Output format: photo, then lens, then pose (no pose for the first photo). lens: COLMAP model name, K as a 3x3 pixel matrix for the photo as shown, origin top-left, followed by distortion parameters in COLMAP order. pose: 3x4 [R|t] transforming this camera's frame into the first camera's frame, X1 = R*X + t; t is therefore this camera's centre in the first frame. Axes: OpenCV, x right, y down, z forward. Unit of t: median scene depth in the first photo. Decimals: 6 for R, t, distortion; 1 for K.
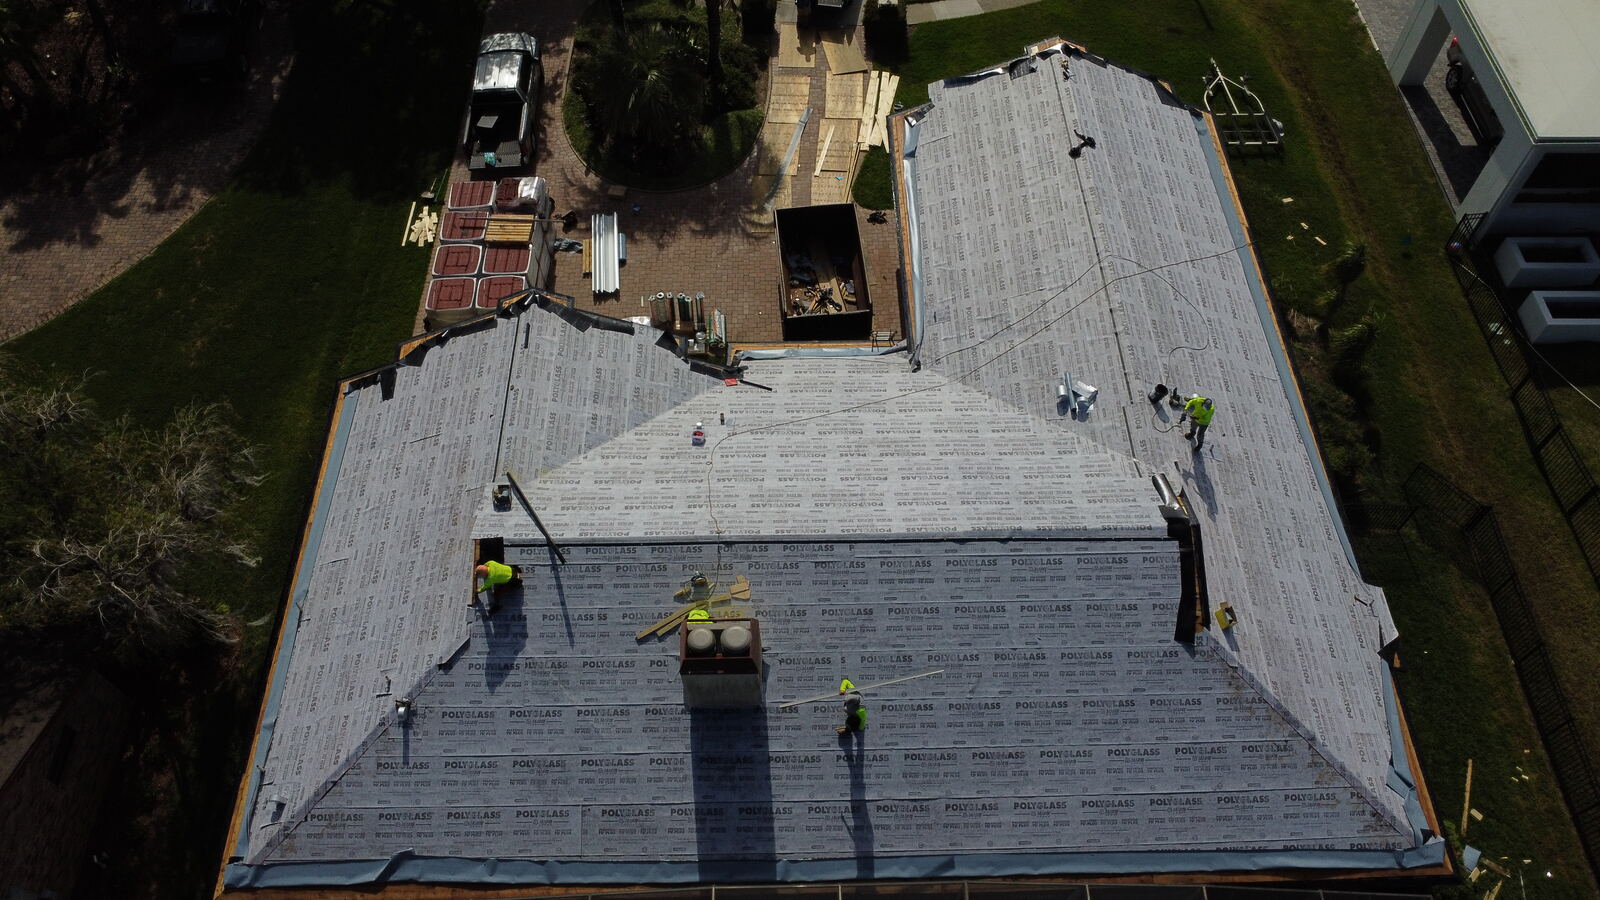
lens RADIAL K [[1164.3, 0, 800.5], [0, 1164.3, 452.6], [0, 0, 1]] dist [-0.022845, -0.004650]
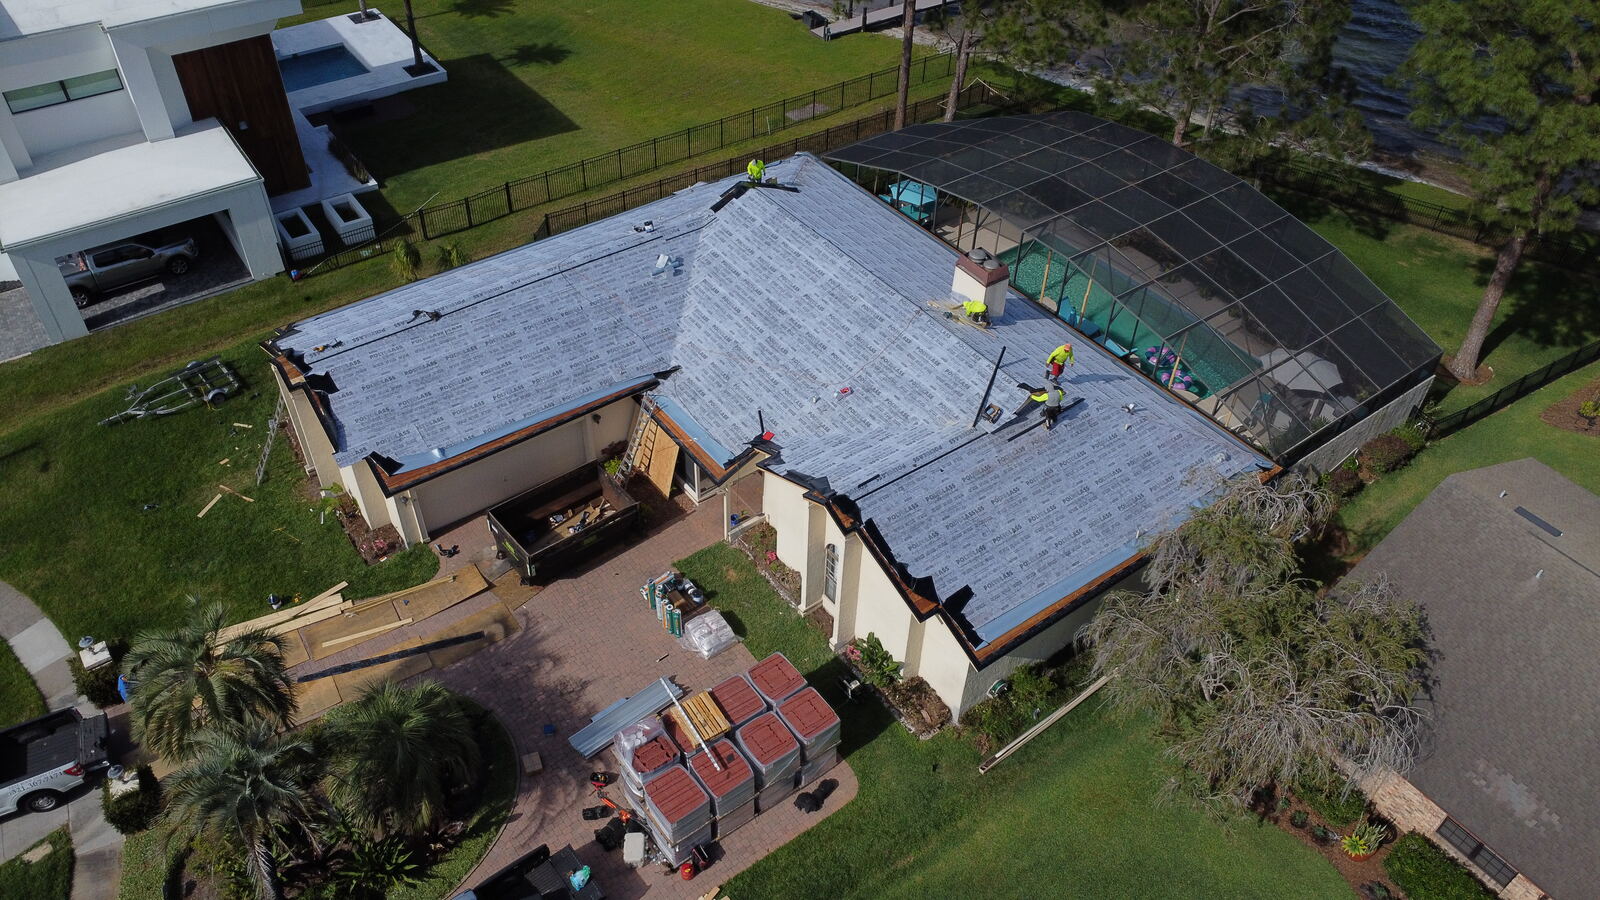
lens RADIAL K [[1164.3, 0, 797.4], [0, 1164.3, 451.6], [0, 0, 1]] dist [-0.022845, -0.004650]
pose [[-0.577085, -0.560409, 0.594066, -0.827117], [0.662603, 0.103949, 0.741722, -0.962225], [-0.477420, 0.821667, 0.311341, 0.628779]]
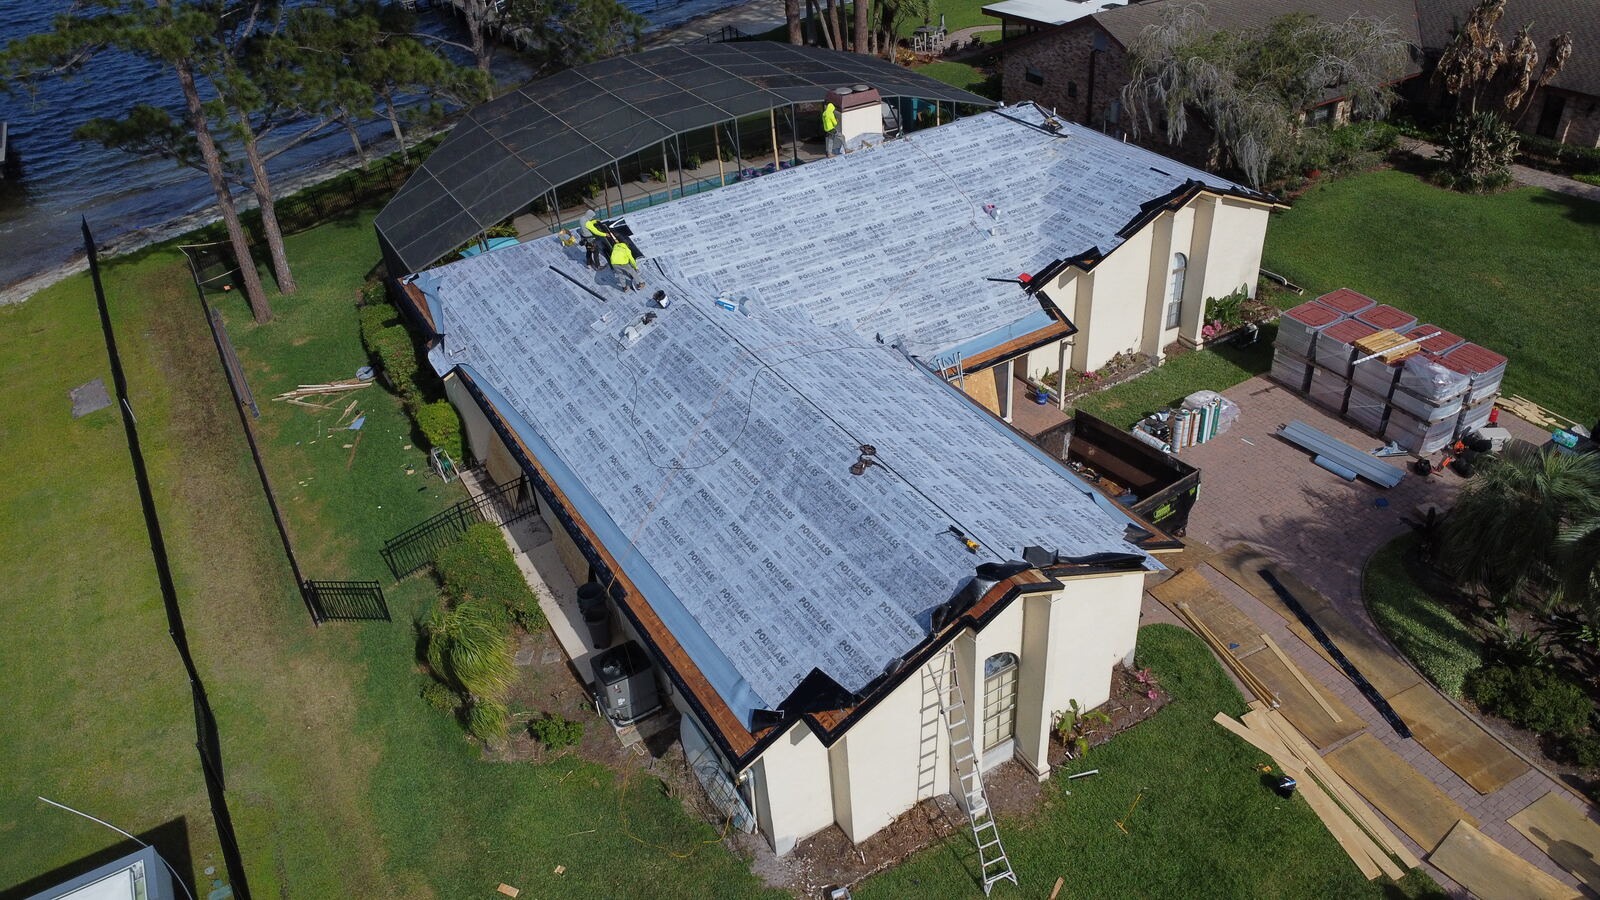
lens RADIAL K [[1164.3, 0, 801.9], [0, 1164.3, 449.6], [0, 0, 1]] dist [-0.022845, -0.004650]
pose [[-0.869116, 0.325832, -0.372115, 0.596883], [-0.367565, 0.077930, 0.926727, -1.007518], [0.330957, 0.942210, 0.052035, 1.044188]]
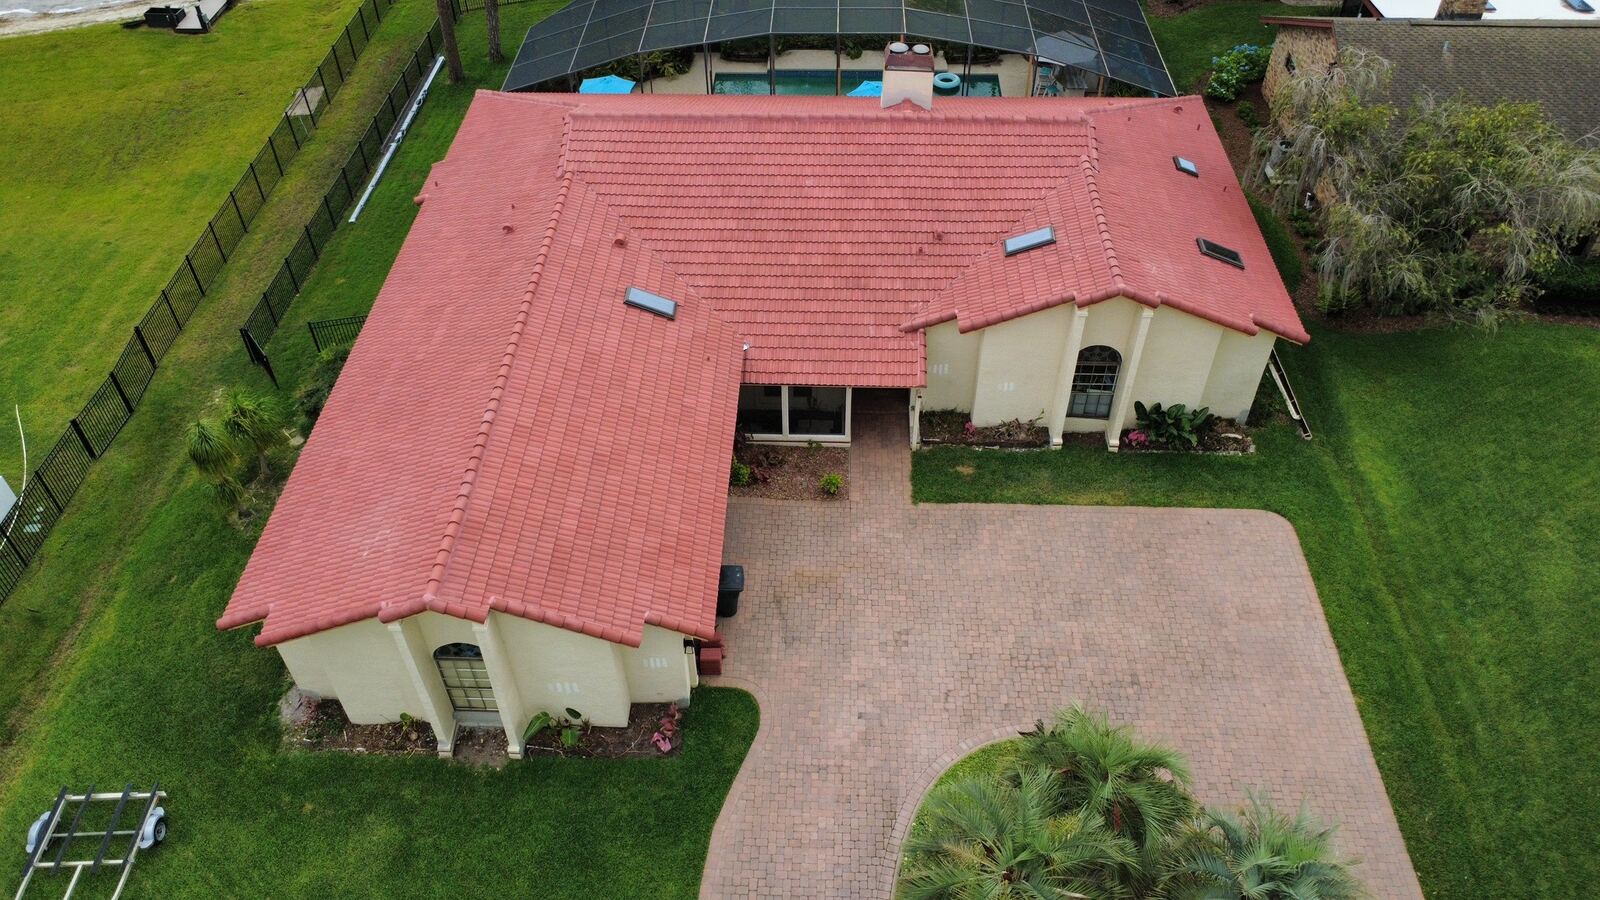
lens RADIAL K [[1213.6, 0, 825.0], [0, 1213.6, 459.1], [0, 0, 1]] dist [0.008115, 0.009418]
pose [[-0.999430, -0.024684, 0.023014, -0.007266], [0.026857, -0.168797, 0.985285, -1.186495], [-0.020436, 0.985342, 0.169364, 0.964584]]
